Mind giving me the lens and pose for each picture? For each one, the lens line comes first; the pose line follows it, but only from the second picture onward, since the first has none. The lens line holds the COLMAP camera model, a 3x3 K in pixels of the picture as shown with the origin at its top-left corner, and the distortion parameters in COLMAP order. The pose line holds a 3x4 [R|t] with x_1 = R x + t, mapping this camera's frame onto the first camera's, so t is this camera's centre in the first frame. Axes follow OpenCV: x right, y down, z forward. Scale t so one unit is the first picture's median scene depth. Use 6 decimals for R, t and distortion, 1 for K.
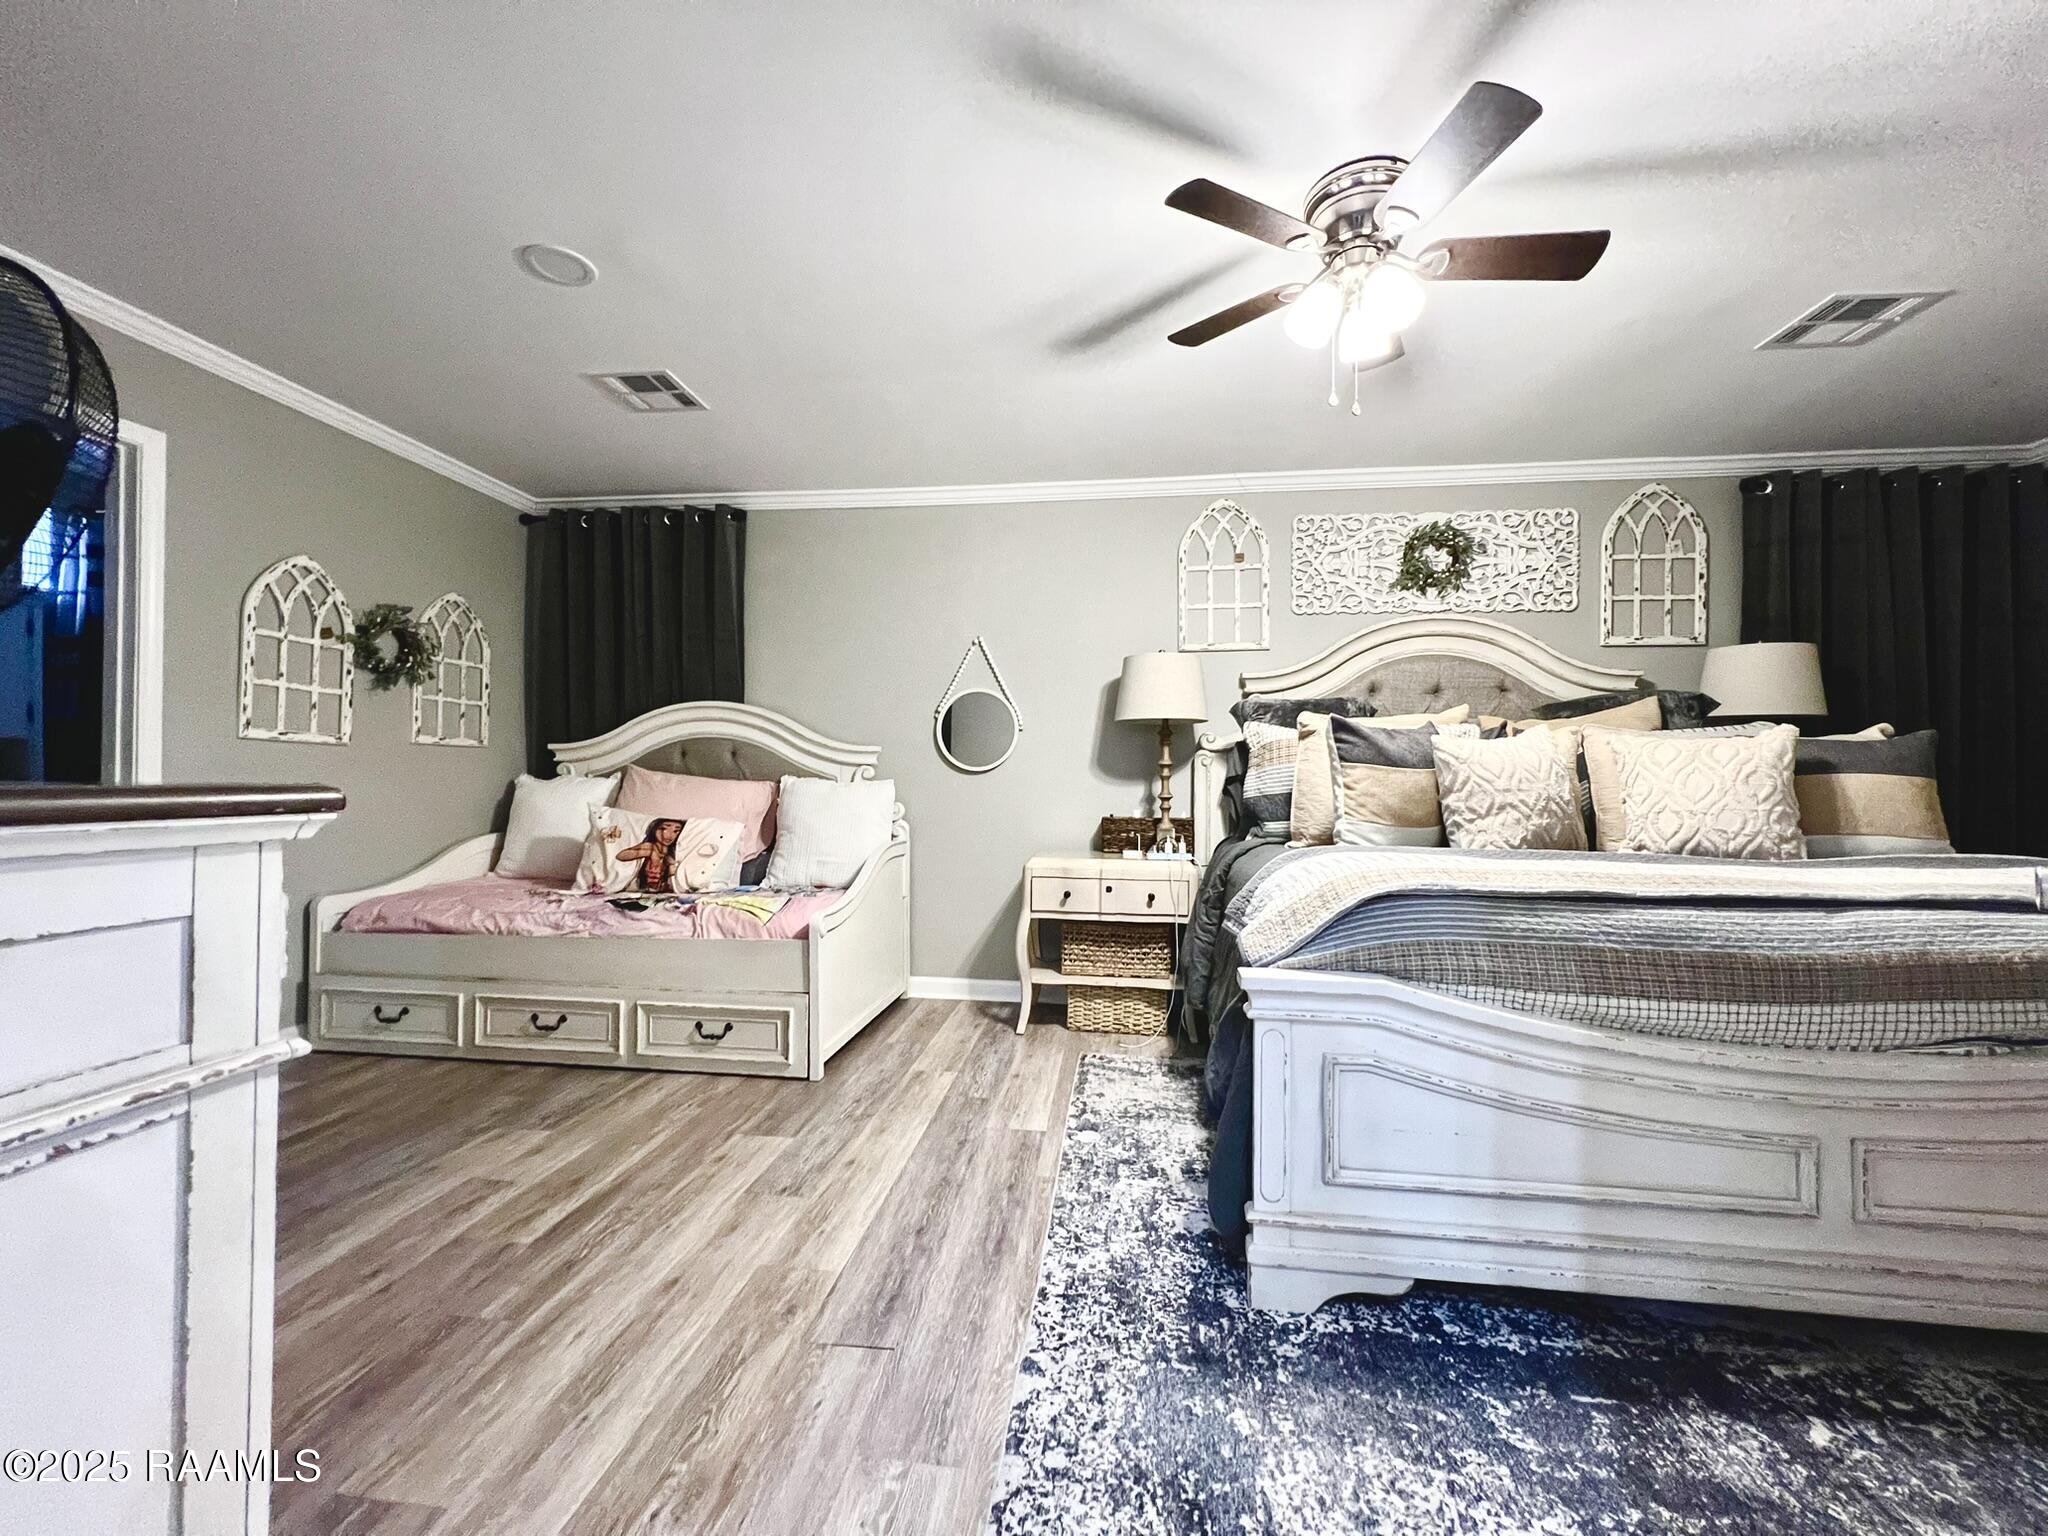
lens RADIAL K [[821.8, 0, 1023.1], [0, 821.8, 775.4], [0, 0, 1]] dist [0.002531, 0.000372]
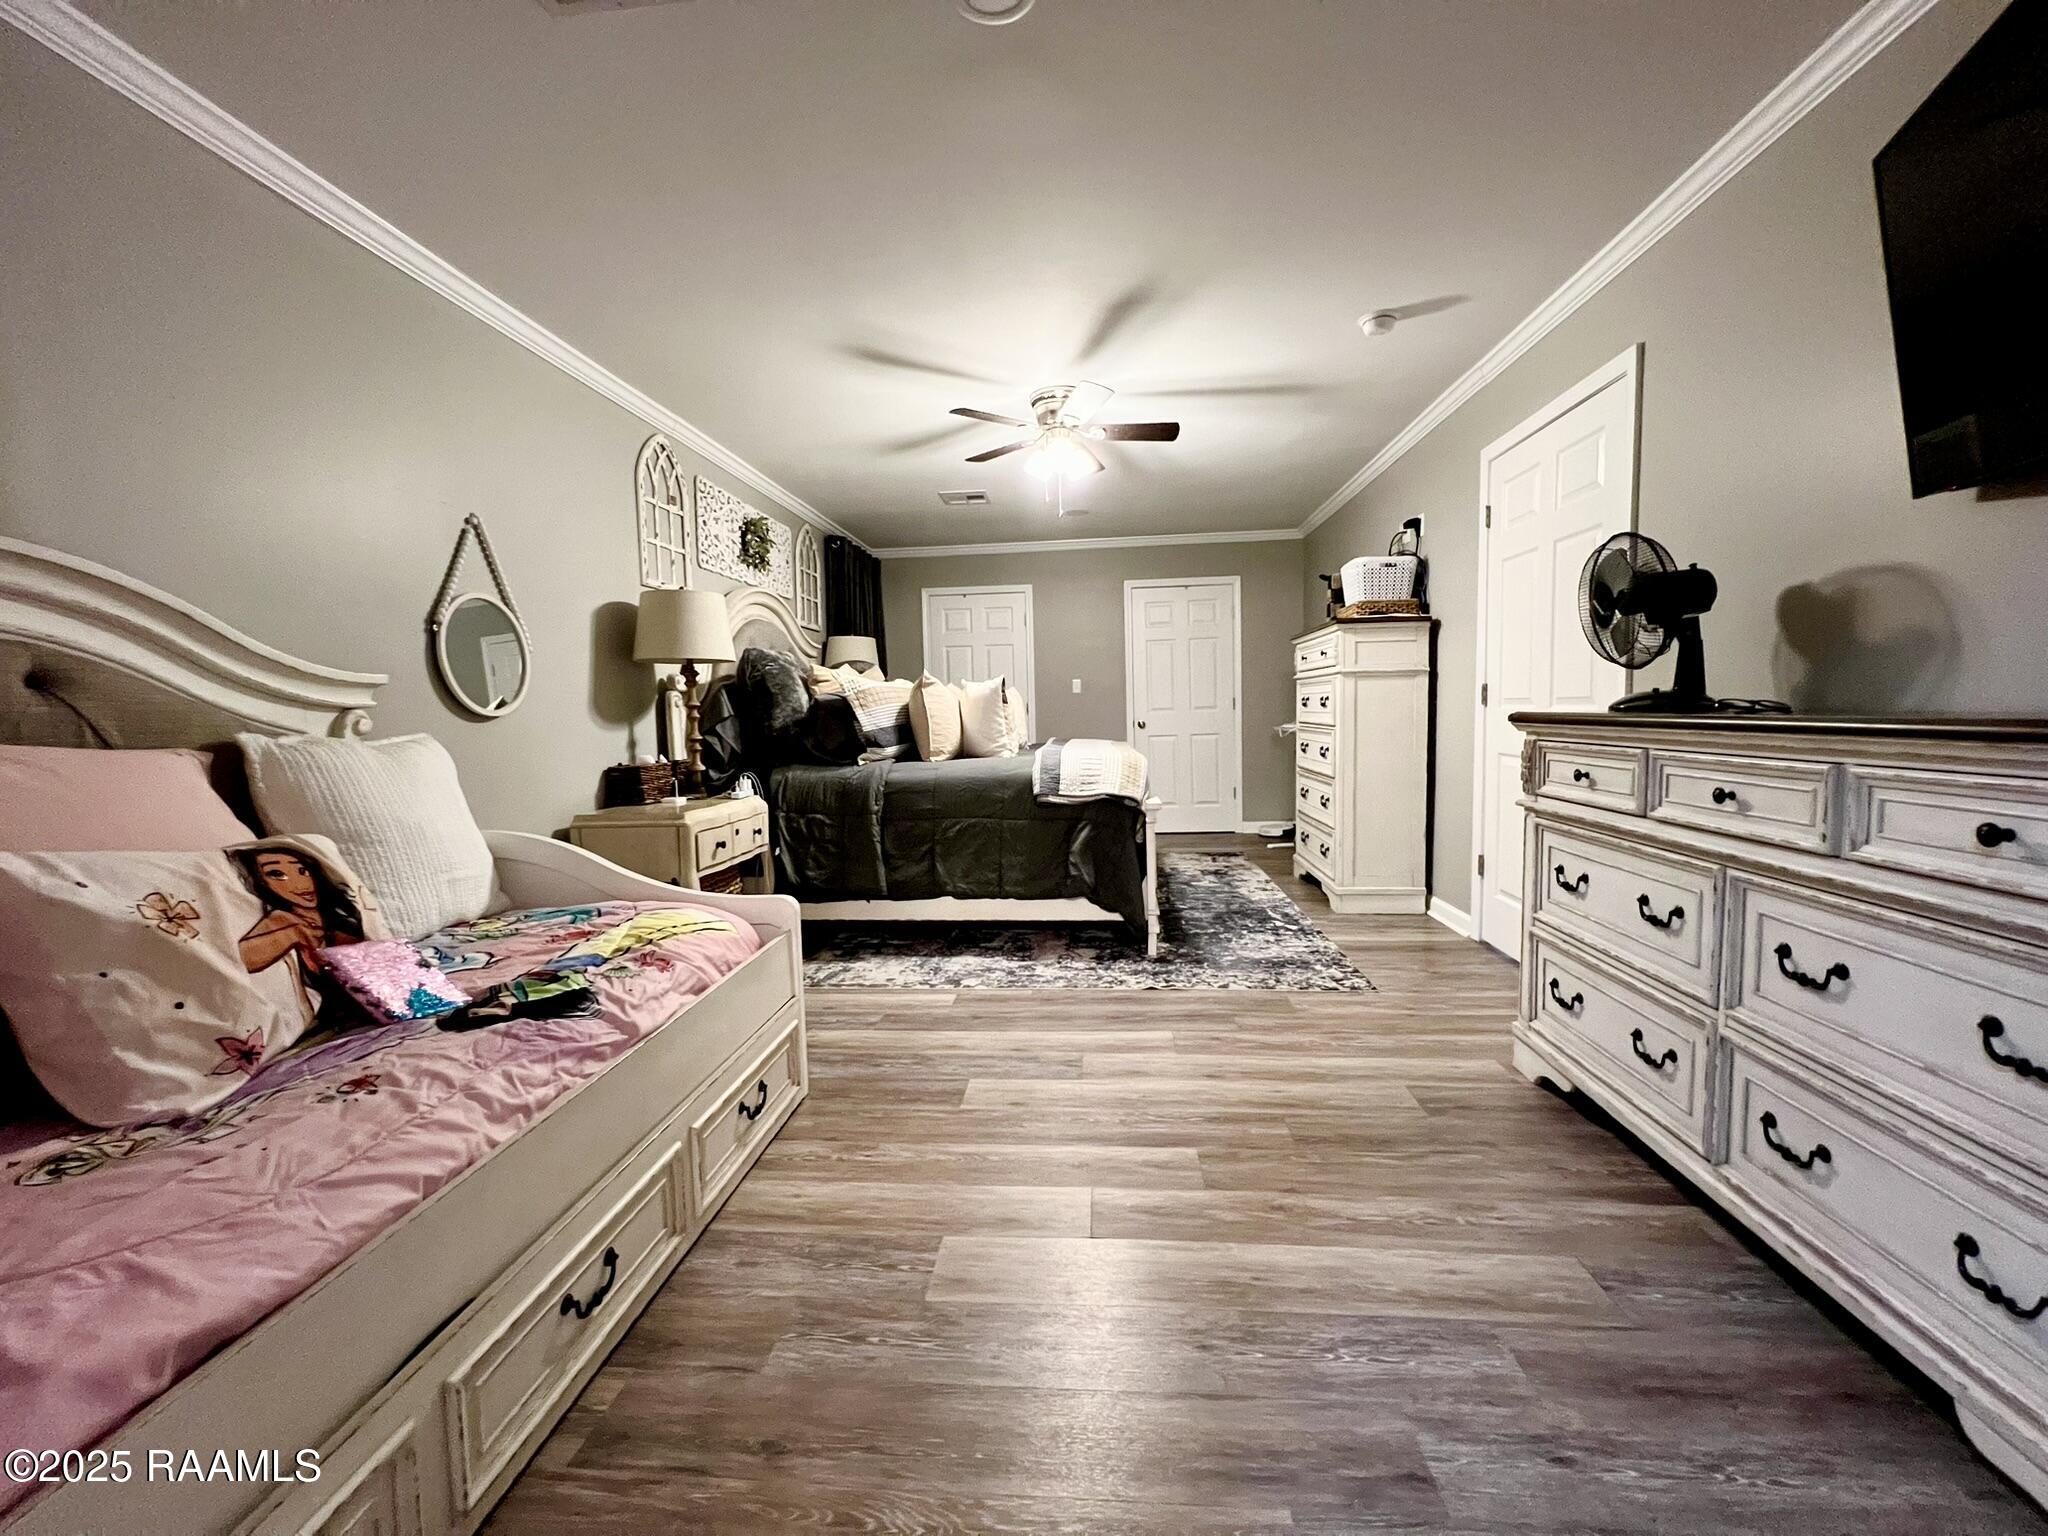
lens RADIAL K [[821.8, 0, 1028.0], [0, 821.8, 764.7], [0, 0, 1]] dist [0.002531, 0.000372]
pose [[-0.040776, -0.075935, 0.996279, -1.352554], [0.013554, 0.996974, 0.076542, -0.020859], [-0.999076, 0.016625, -0.039623, 1.036598]]
